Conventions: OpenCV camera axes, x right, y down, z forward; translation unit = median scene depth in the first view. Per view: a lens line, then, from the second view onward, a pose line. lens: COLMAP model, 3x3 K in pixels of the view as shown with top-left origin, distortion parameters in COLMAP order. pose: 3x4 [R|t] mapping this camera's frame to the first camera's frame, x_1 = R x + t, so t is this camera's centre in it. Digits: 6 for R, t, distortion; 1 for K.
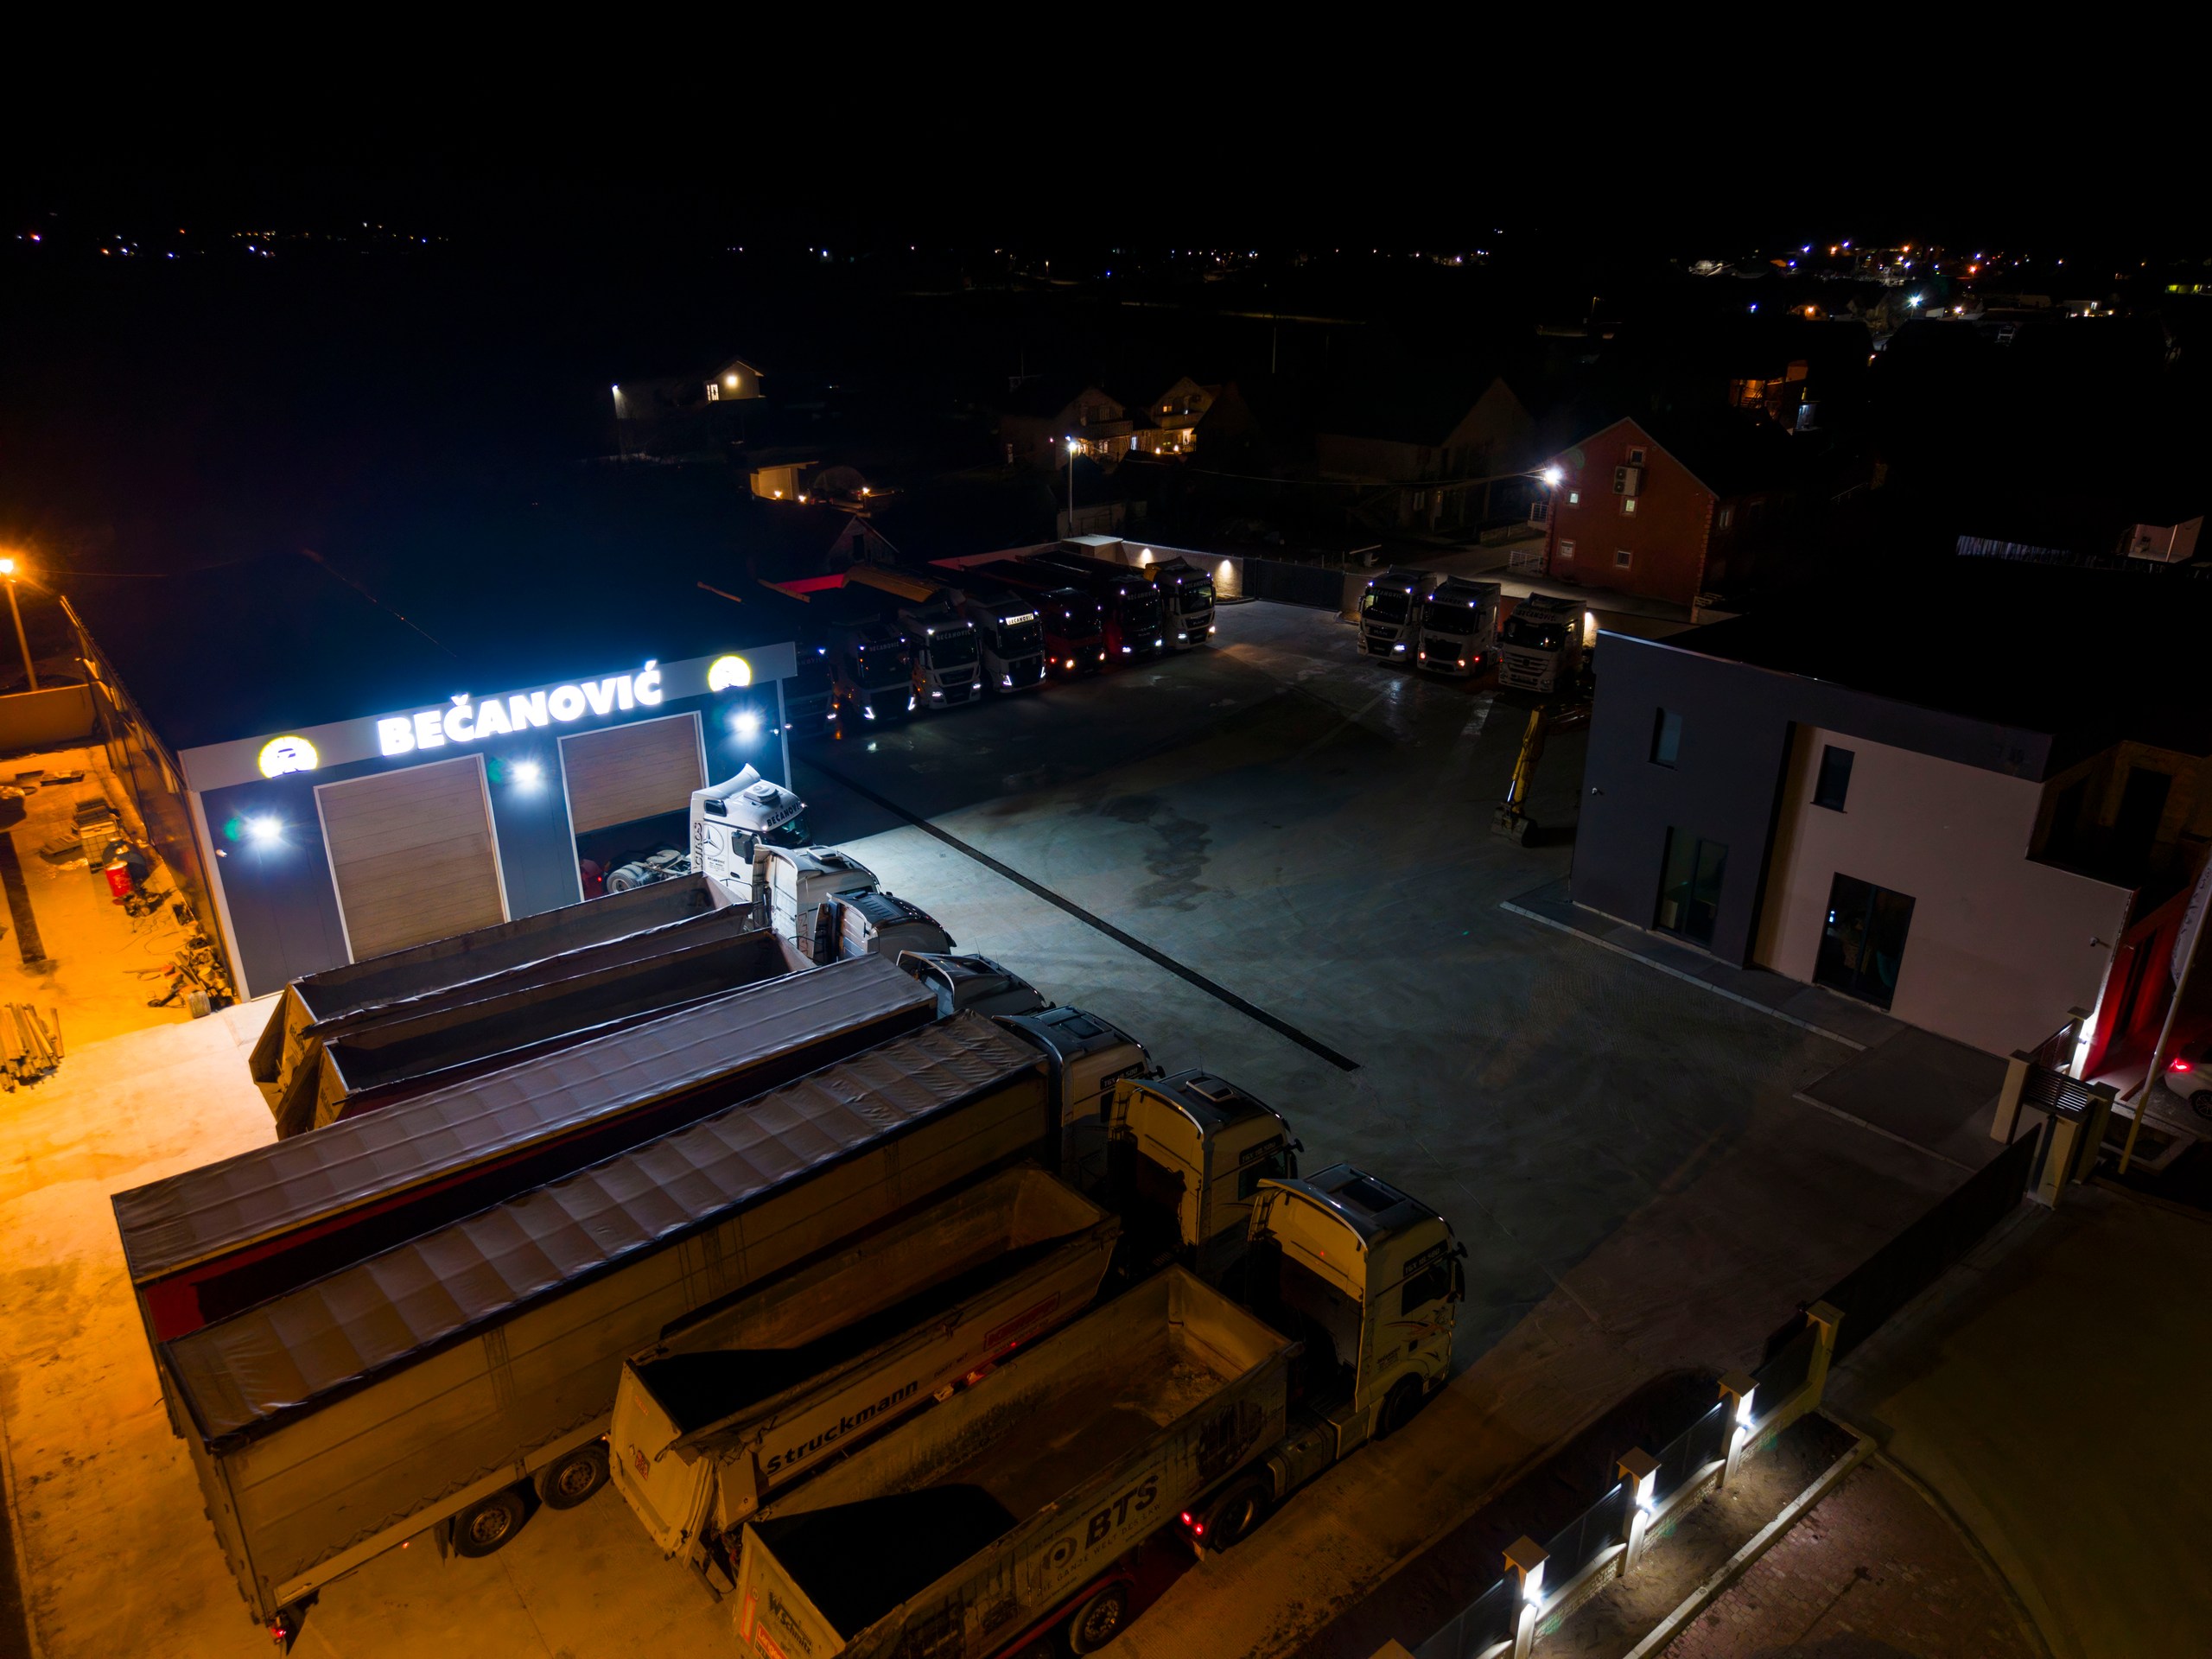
lens RADIAL K [[1490.4, 0, 1079.5], [0, 1490.4, 836.2], [0, 0, 1]] dist [0.007595, 0.001279]
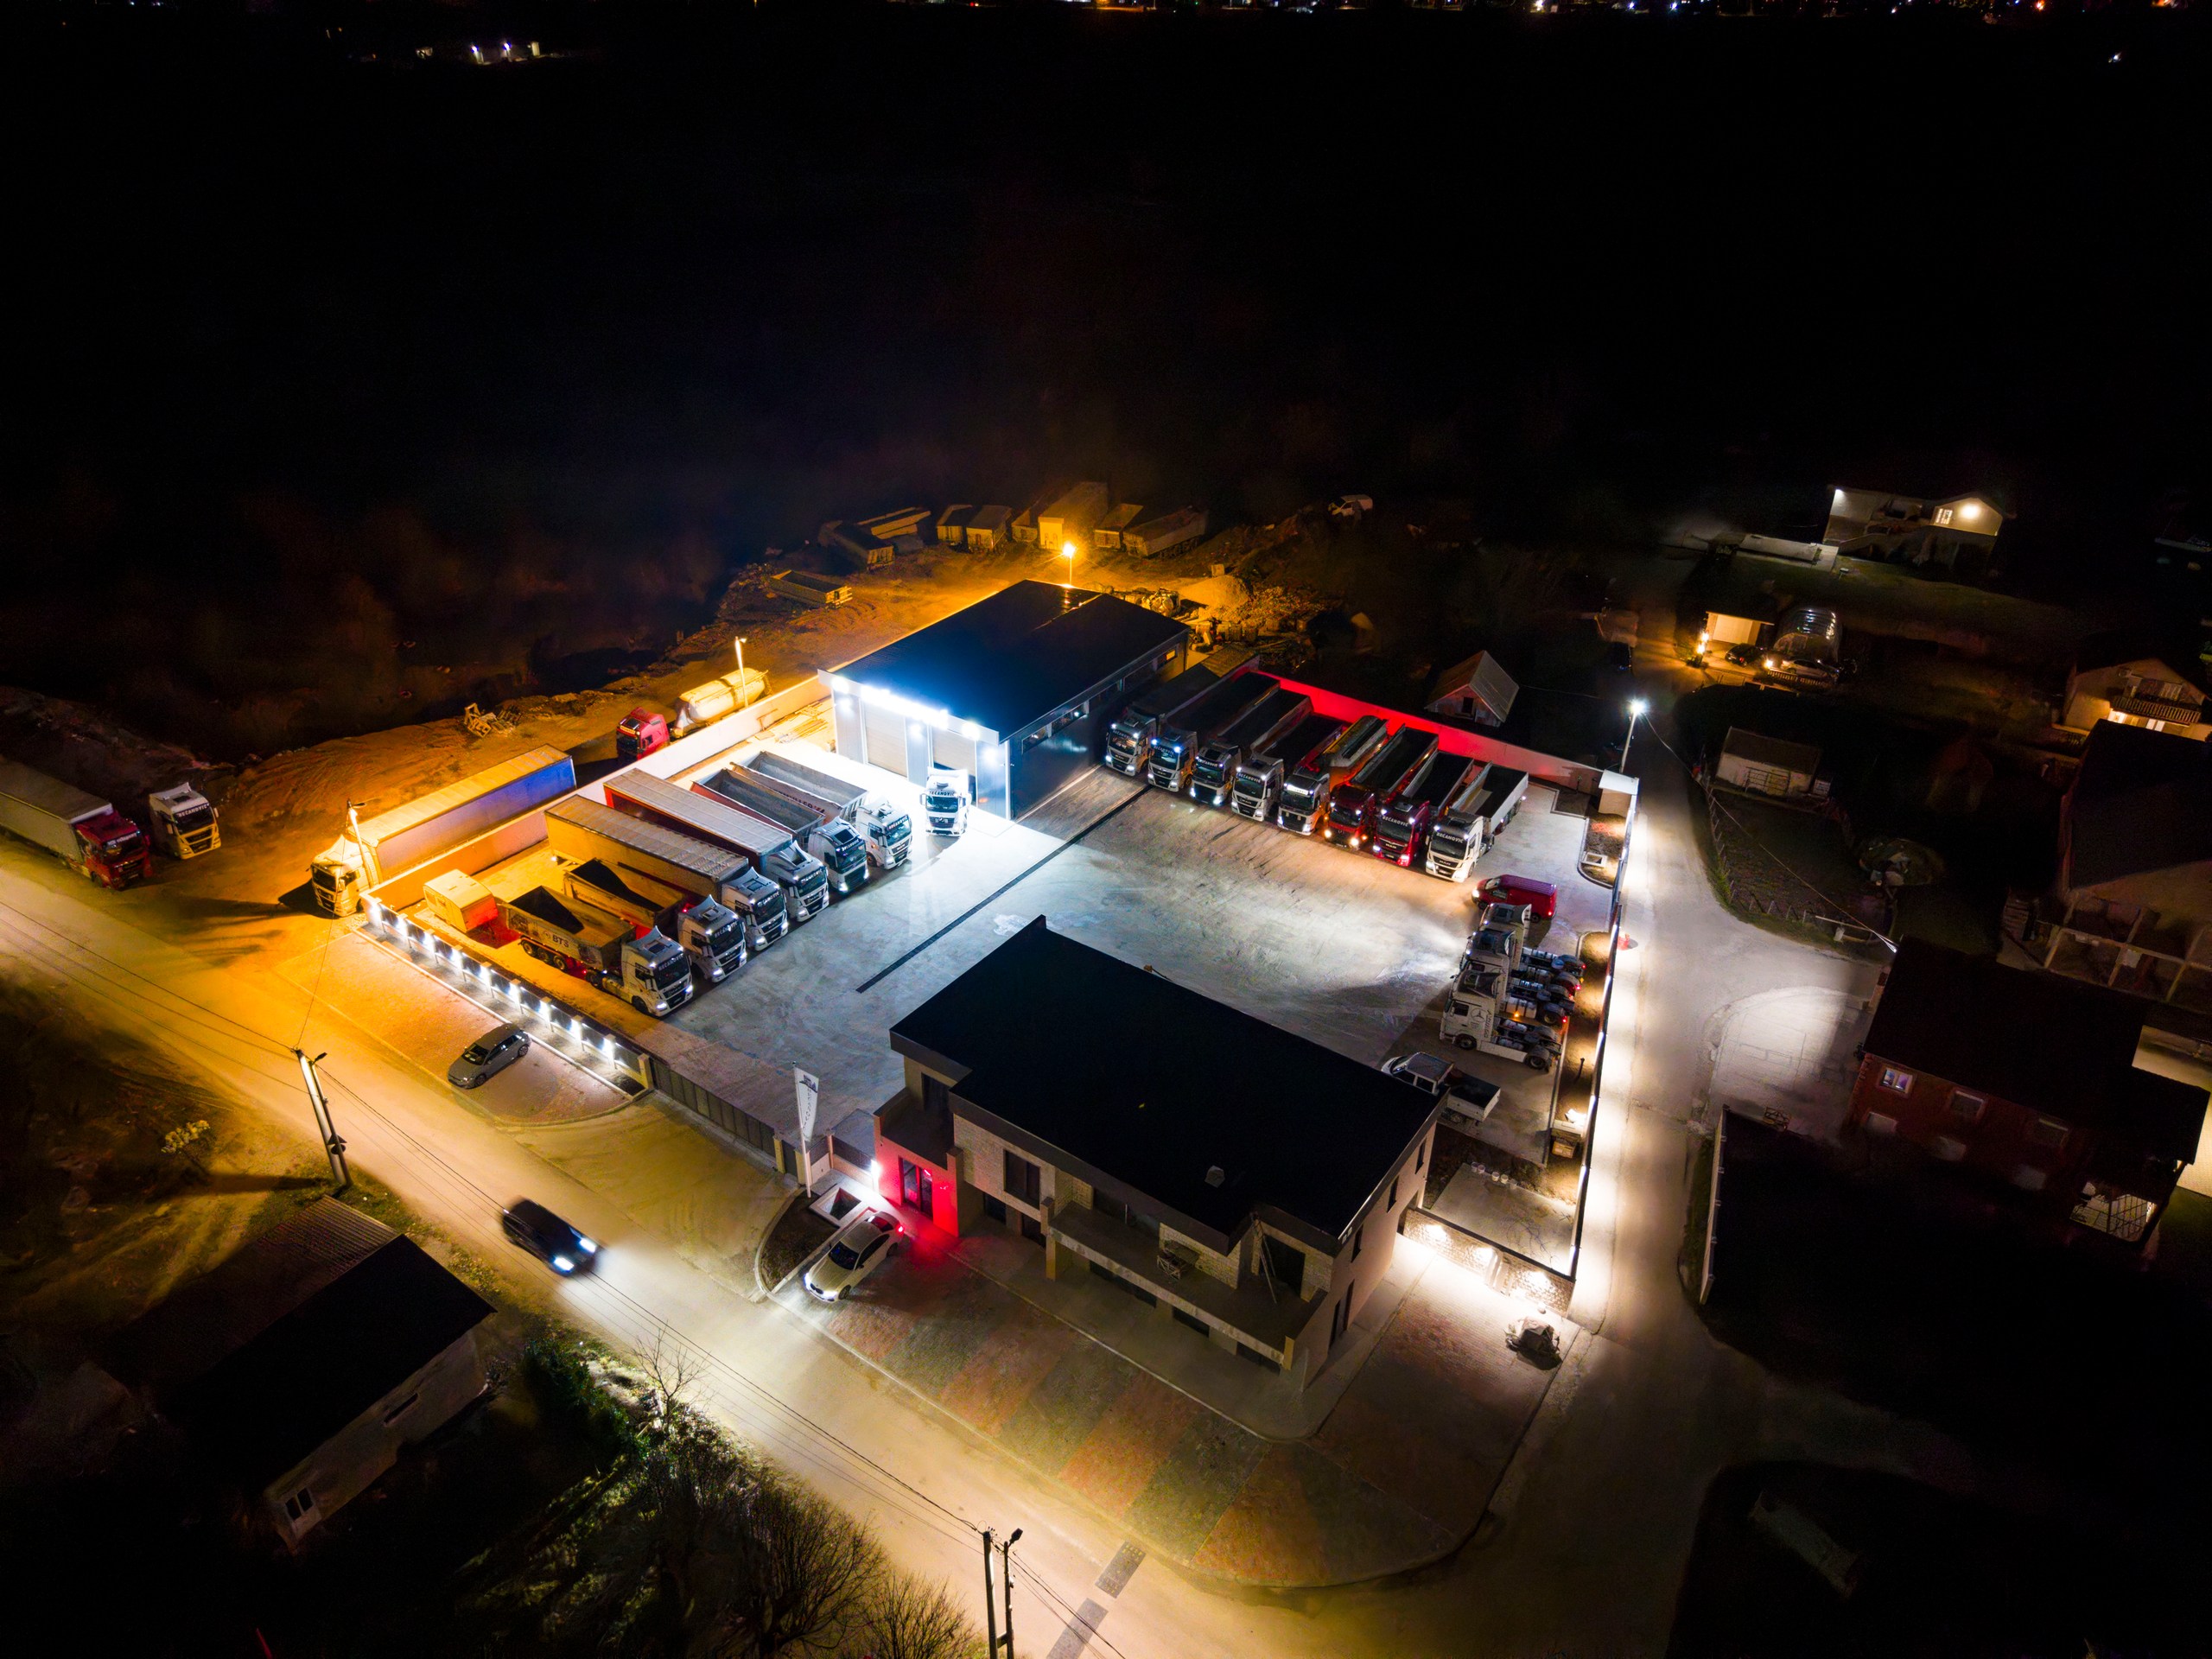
lens RADIAL K [[1463.8, 0, 1120.2], [0, 1463.8, 821.6], [0, 0, 1]] dist [0.004507, 0.001182]
pose [[0.309959, 0.493259, -0.812786, 1.797471], [-0.382554, 0.847336, 0.368339, -0.942828], [0.870390, 0.196764, 0.451338, 0.231876]]
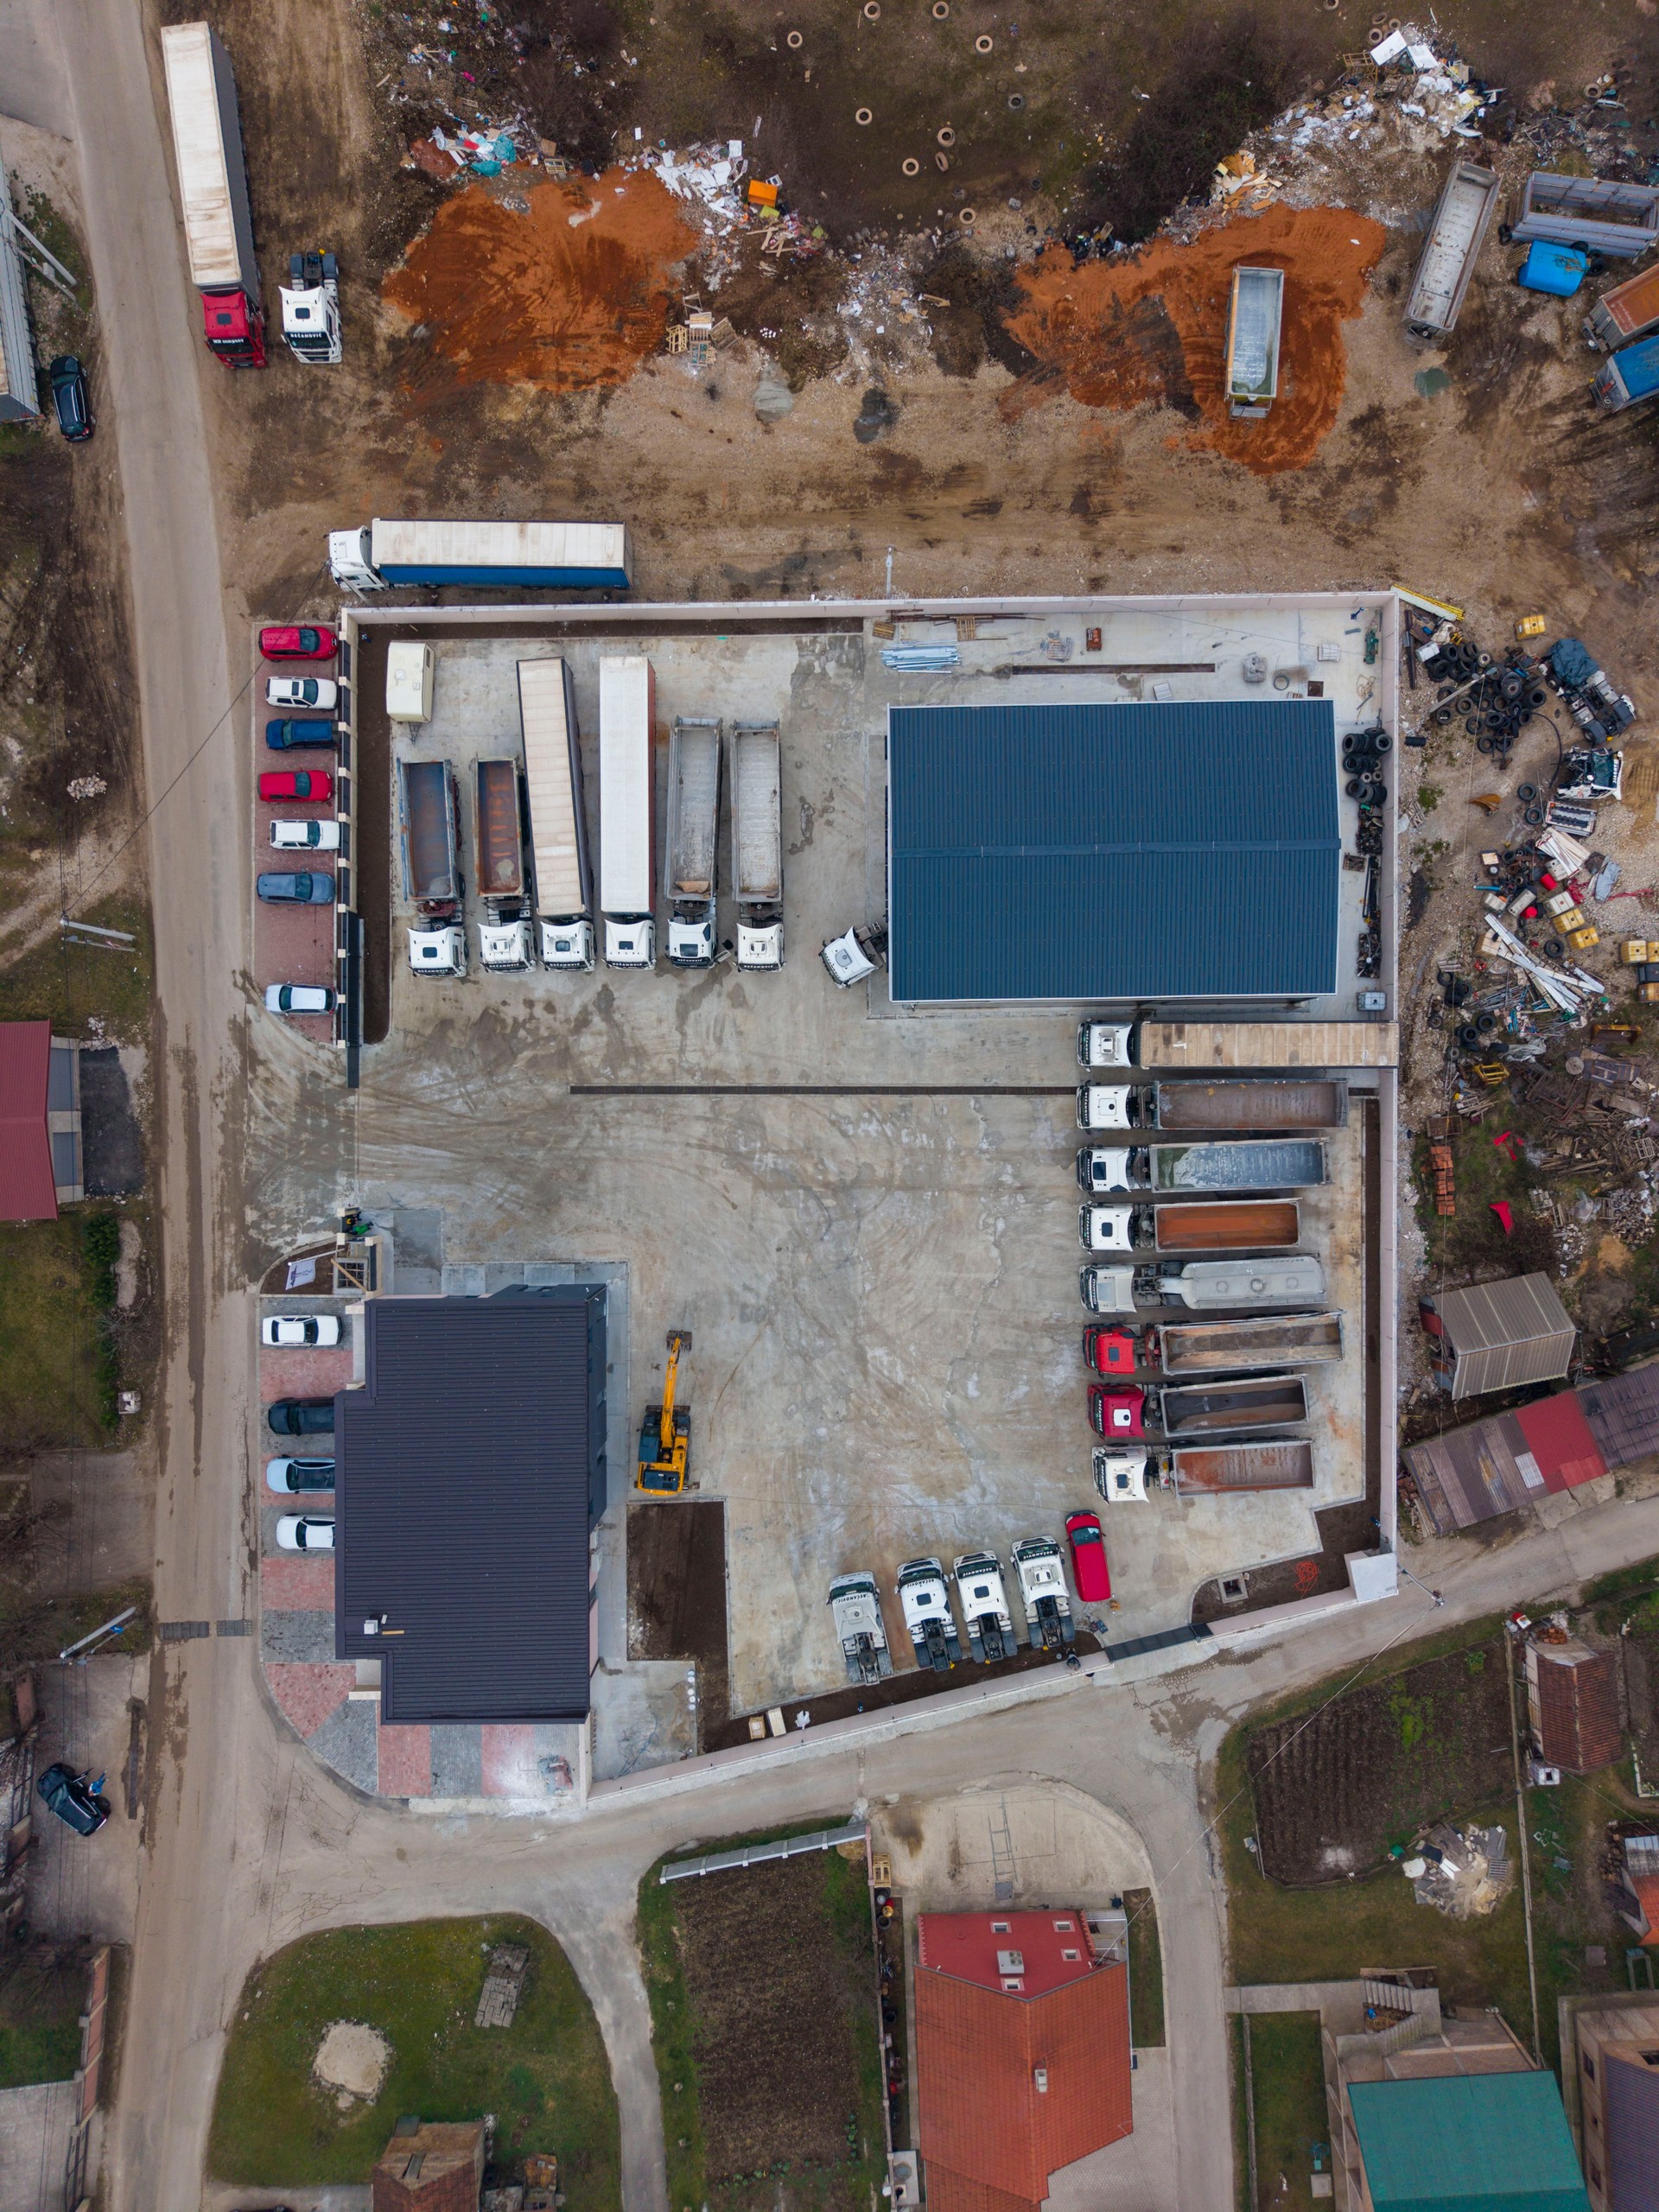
lens RADIAL K [[1403.8, 0, 829.5], [0, 1403.8, 1106.0], [0, 0, 1]] dist [0.034856, -0.000413]
pose [[-0.604680, 0.796316, -0.015577, -0.014998], [-0.305776, -0.214042, 0.927732, -1.850548], [0.735434, 0.565745, 0.372921, 0.409340]]
